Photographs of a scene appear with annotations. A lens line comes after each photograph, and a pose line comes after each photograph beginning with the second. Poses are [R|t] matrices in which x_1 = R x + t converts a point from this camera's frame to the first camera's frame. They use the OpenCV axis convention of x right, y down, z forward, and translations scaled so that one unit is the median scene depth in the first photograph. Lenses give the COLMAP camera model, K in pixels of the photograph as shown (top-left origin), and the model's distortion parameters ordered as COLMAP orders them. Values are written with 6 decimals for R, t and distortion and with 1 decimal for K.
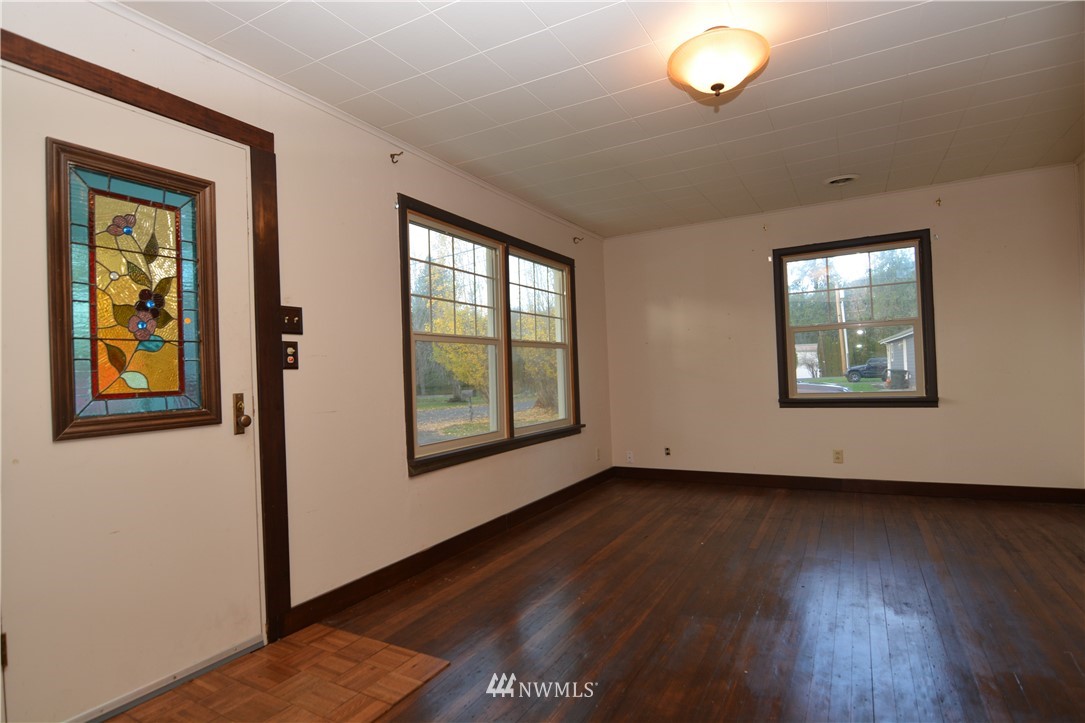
lens RADIAL K [[559.7, 0, 540.5], [0, 559.7, 364.8], [0, 0, 1]] dist [-0.001483, -0.014778]
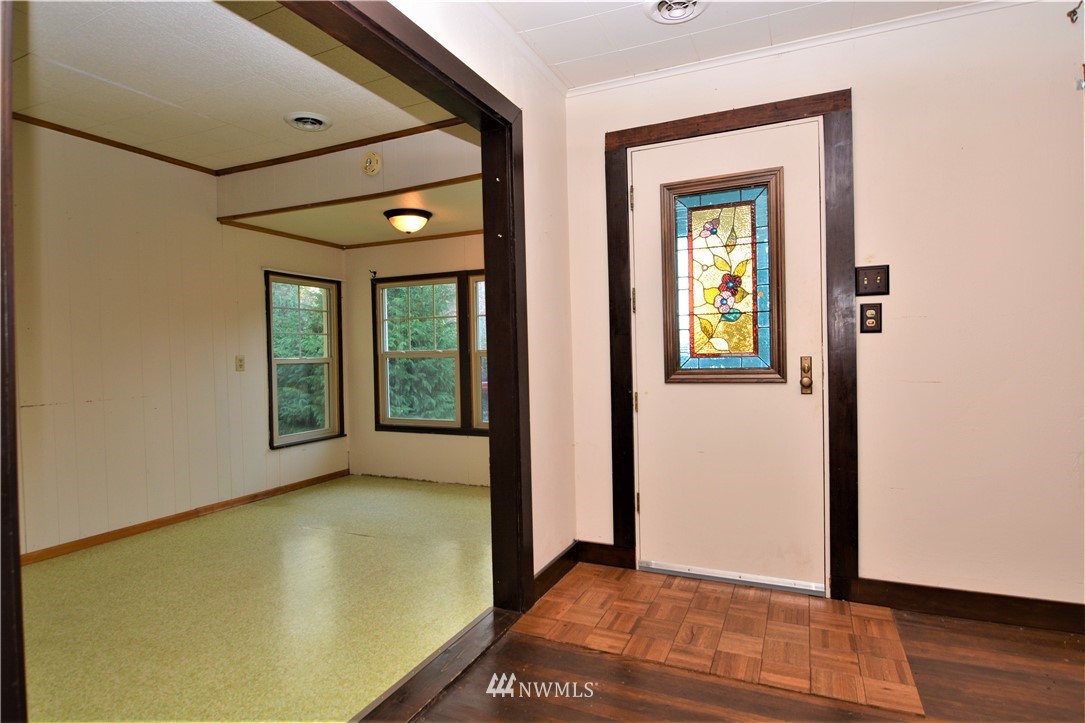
lens RADIAL K [[563.9, 0, 540.6], [0, 563.9, 365.3], [0, 0, 1]] dist [-0.003676, -0.012739]
pose [[0.084963, 0.050867, -0.995085, 0.476823], [0.028280, 0.998171, 0.053440, -0.004129], [0.995983, -0.032681, 0.083369, 0.380552]]
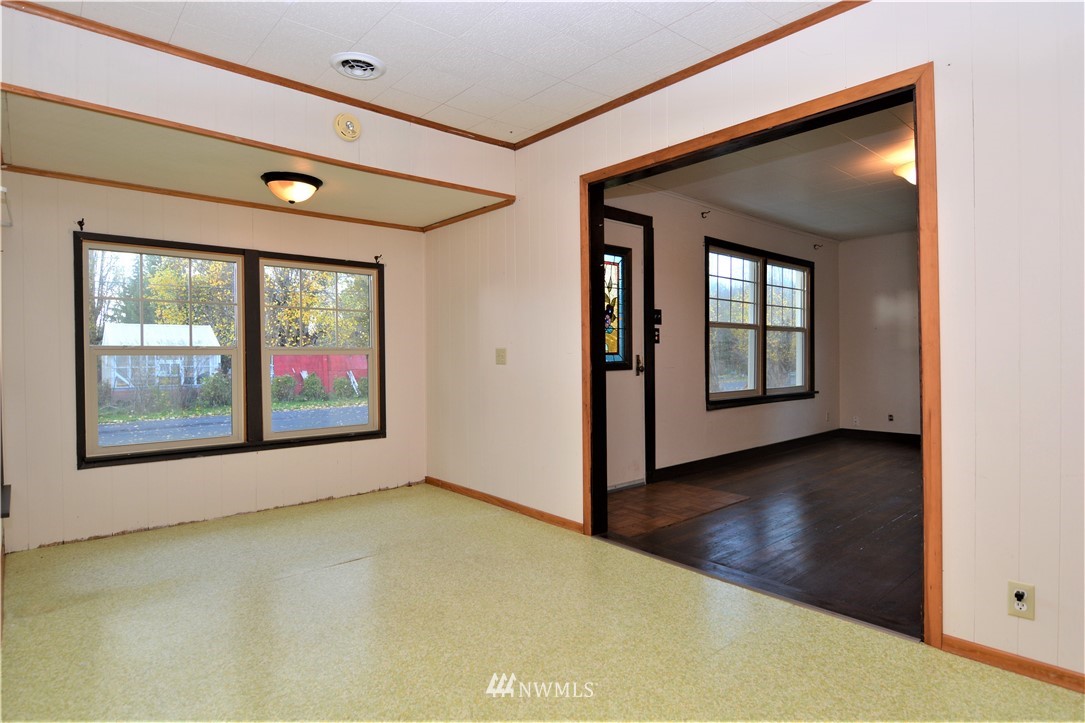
lens RADIAL K [[580.0, 0, 541.8], [0, 580.0, 366.9], [0, 0, 1]] dist [0.000230, -0.015045]
pose [[0.943352, 0.033153, -0.330132, -0.175802], [-0.019456, 0.998811, 0.044707, 0.008150], [0.331222, -0.035751, 0.942875, -0.990973]]
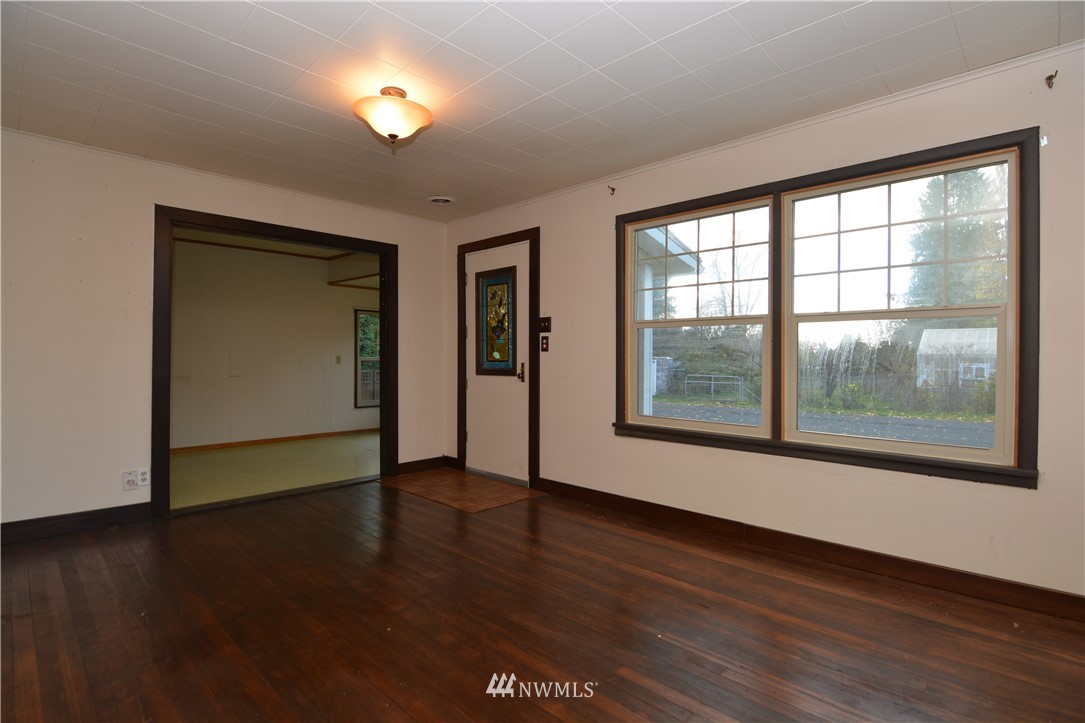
lens RADIAL K [[523.2, 0, 539.4], [0, 523.2, 364.1], [0, 0, 1]] dist [-0.000774, -0.015601]
pose [[-0.251388, 0.043403, -0.966913, 1.288294], [0.016545, 0.999041, 0.040544, -0.021486], [0.967745, -0.005806, -0.251865, 1.486338]]
